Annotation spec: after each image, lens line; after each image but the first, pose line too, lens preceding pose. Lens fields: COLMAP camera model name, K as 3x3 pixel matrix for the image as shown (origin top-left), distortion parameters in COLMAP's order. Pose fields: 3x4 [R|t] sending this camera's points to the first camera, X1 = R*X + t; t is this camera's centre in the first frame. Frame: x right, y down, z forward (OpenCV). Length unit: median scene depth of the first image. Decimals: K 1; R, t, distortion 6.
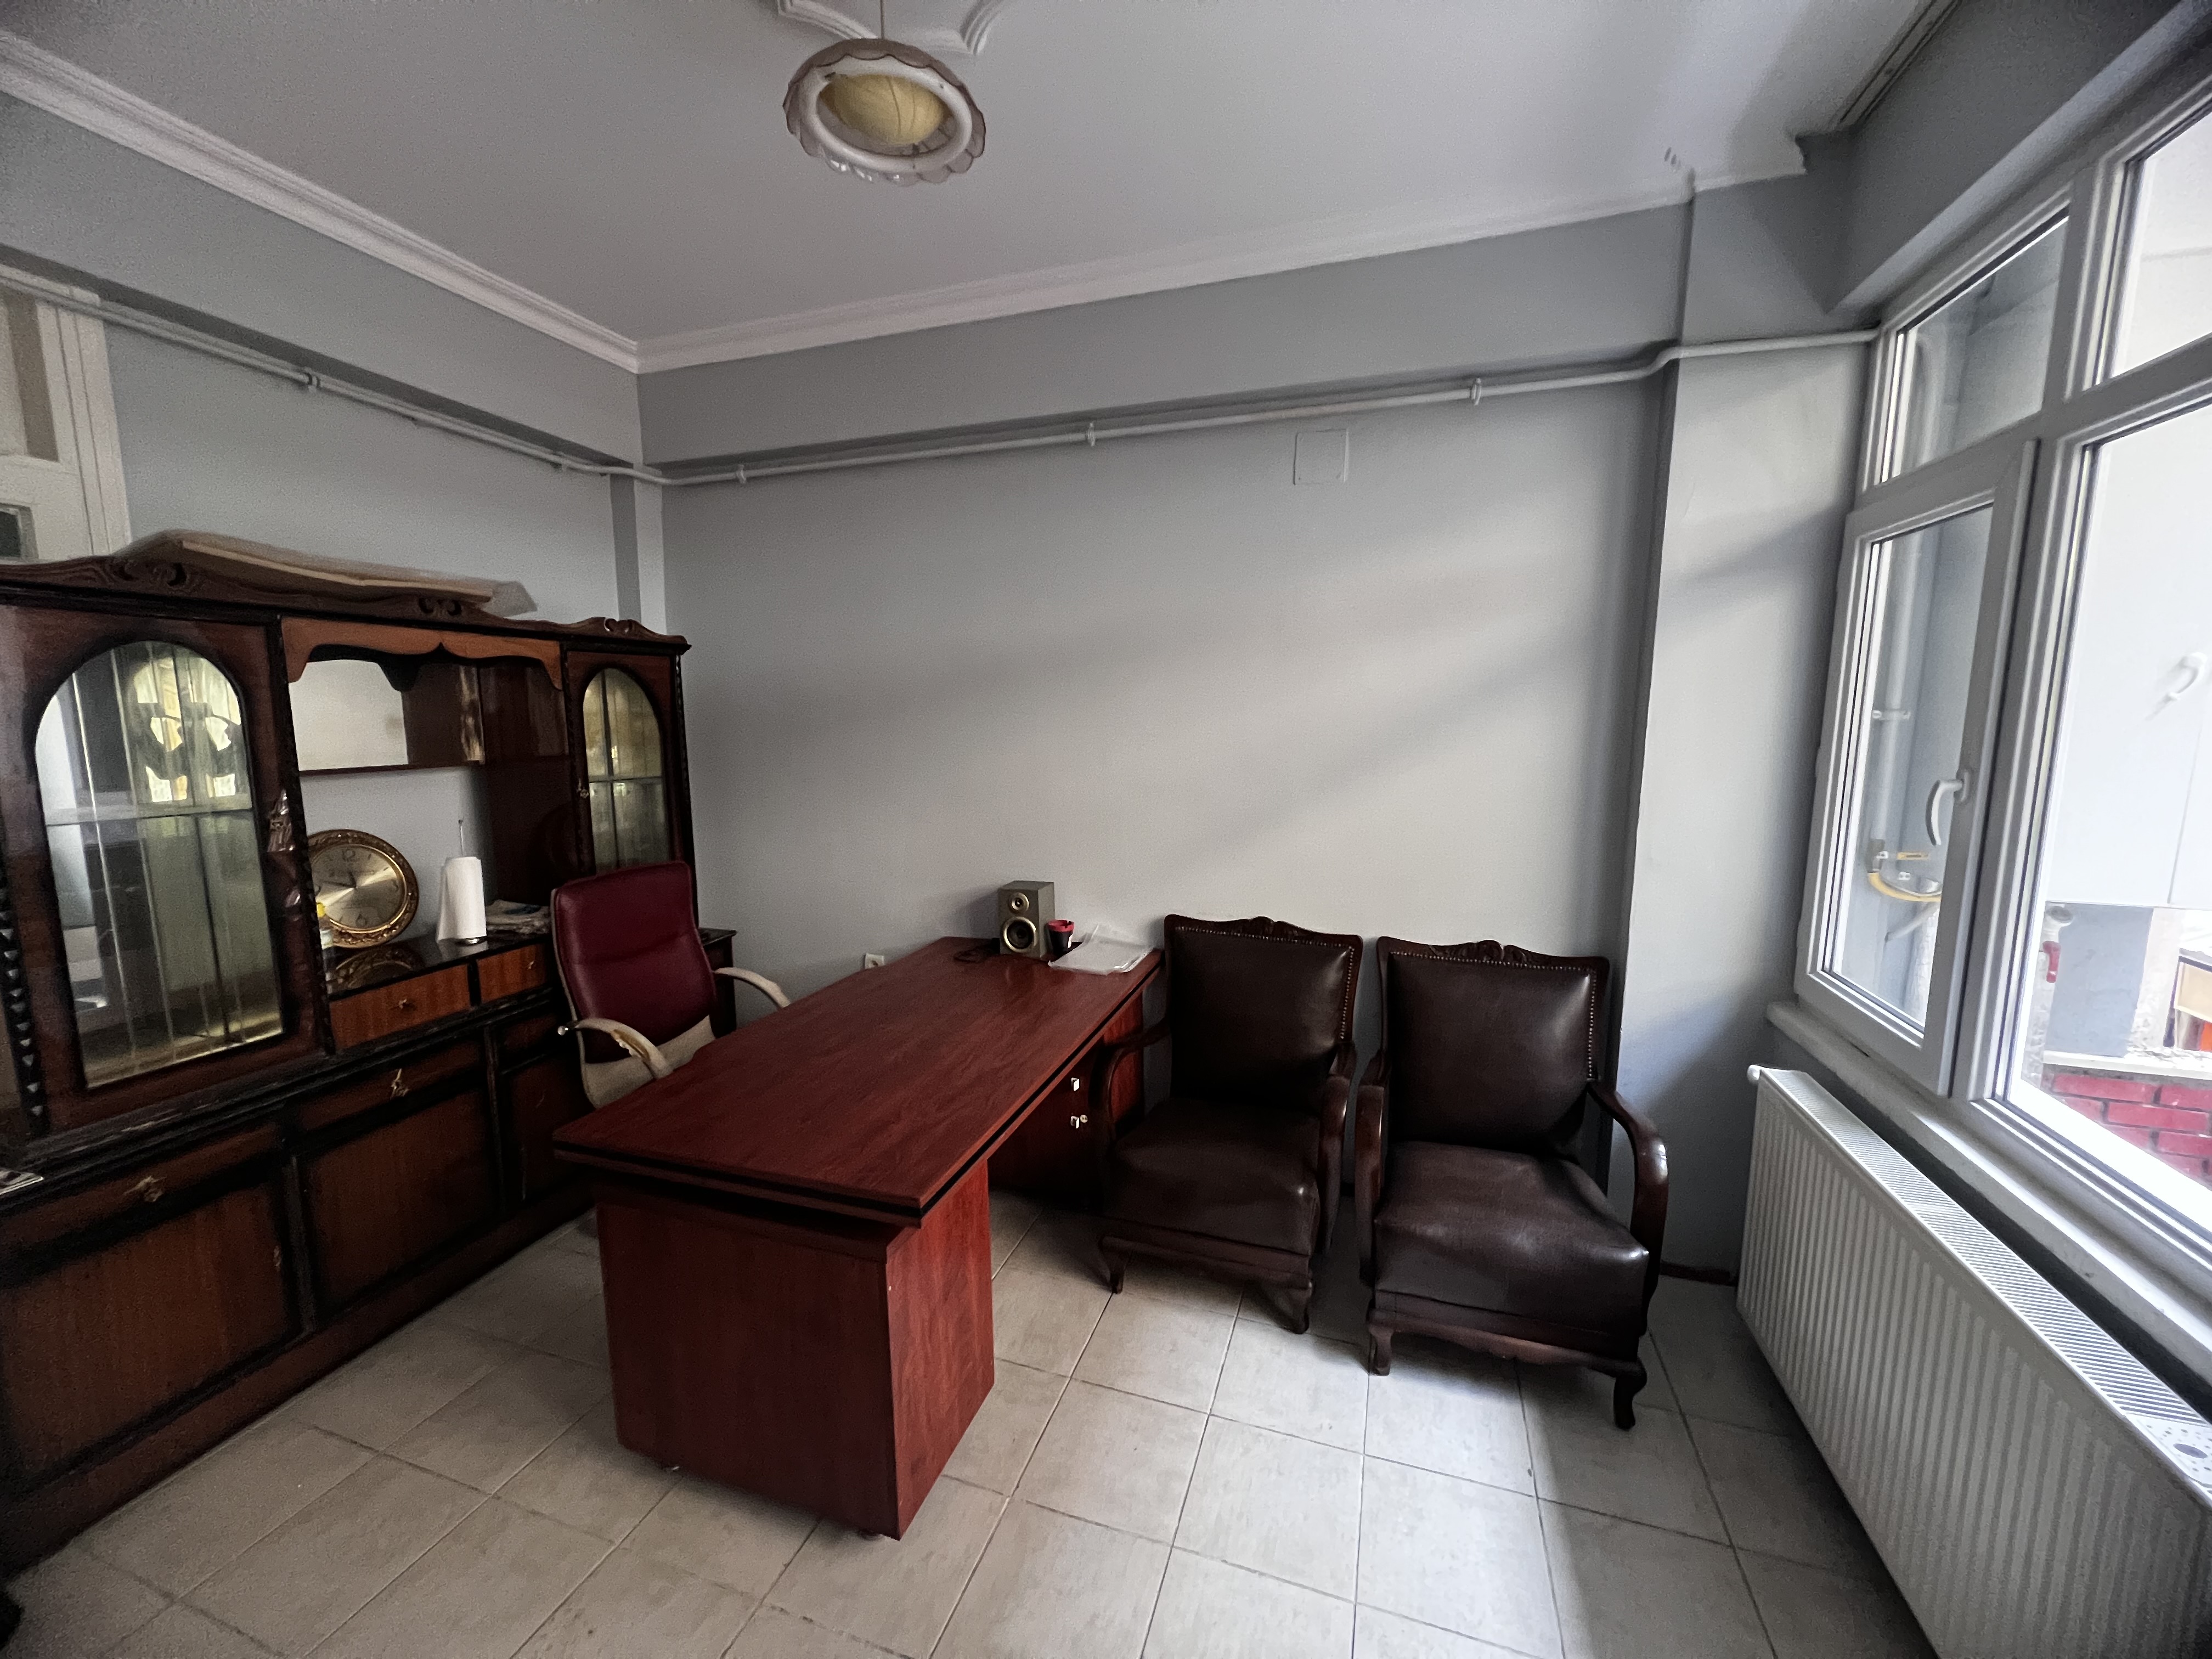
lens RADIAL K [[878.1, 0, 1094.8], [0, 878.1, 818.7], [0, 0, 1]] dist [0.001516, -0.000986]
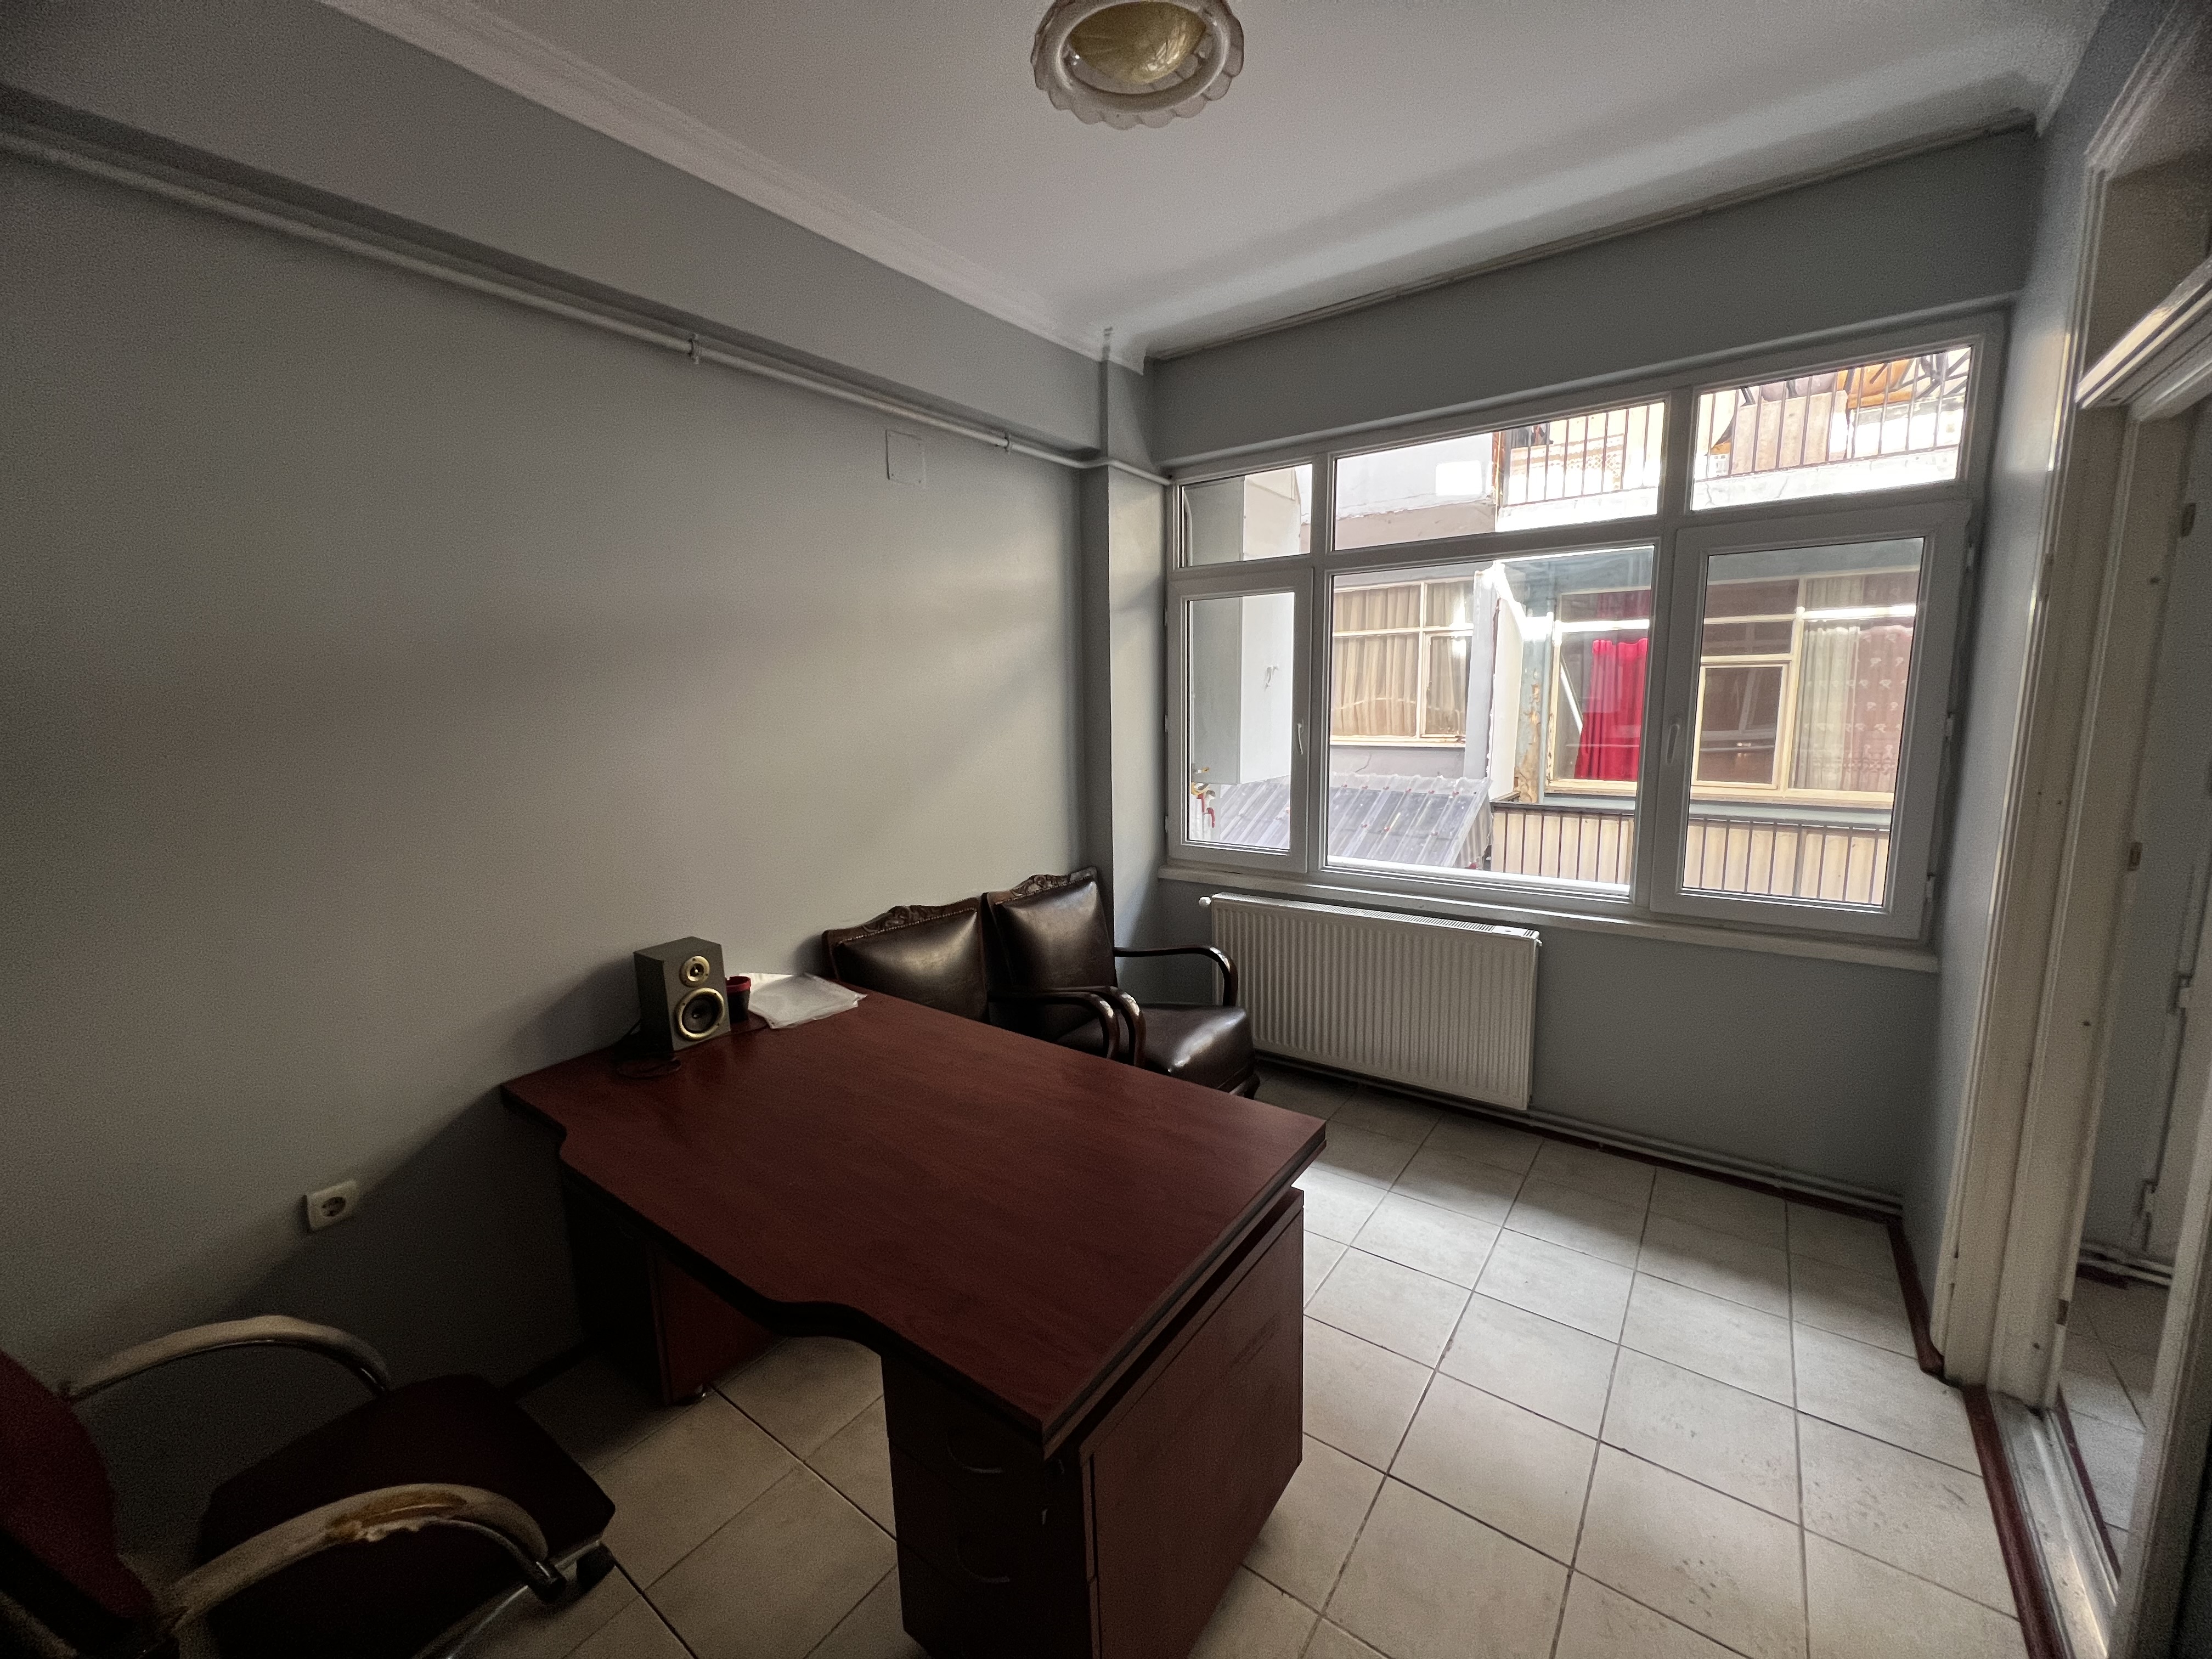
lens RADIAL K [[878.1, 0, 1091.8], [0, 878.1, 814.9], [0, 0, 1]] dist [0.001516, -0.000986]
pose [[0.311128, -0.135951, 0.940594, -0.843135], [0.143145, 0.985128, 0.095038, -0.067602], [-0.939526, 0.105072, 0.325962, 0.569885]]
